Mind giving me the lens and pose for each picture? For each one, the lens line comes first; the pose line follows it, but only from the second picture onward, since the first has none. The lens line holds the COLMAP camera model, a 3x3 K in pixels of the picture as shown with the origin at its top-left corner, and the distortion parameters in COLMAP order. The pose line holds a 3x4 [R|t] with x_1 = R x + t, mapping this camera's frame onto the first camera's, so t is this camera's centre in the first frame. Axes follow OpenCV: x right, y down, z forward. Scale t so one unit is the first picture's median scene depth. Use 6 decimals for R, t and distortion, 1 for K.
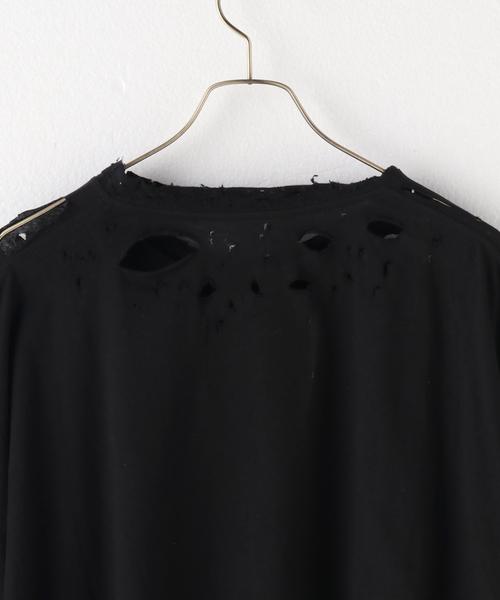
lens RADIAL K [[1609.6, 0, 249.7], [0, 1609.6, 299.5], [0, 0, 1]] dist [0.214290, 0.000000]
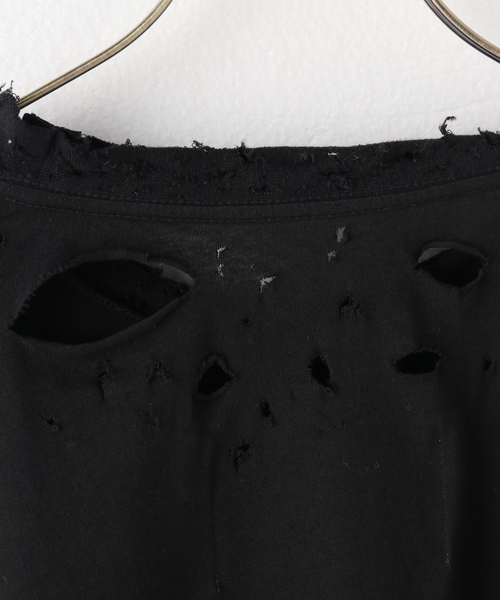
lens RADIAL K [[1513.6, 0, 249.0], [0, 1513.6, 300.3], [0, 0, 1]] dist [0.008857, 0.000000]
pose [[0.994790, -0.025621, 0.098675, -0.056058], [0.022851, 0.999315, 0.029105, -0.038996], [-0.099353, -0.026698, 0.994694, 0.574593]]
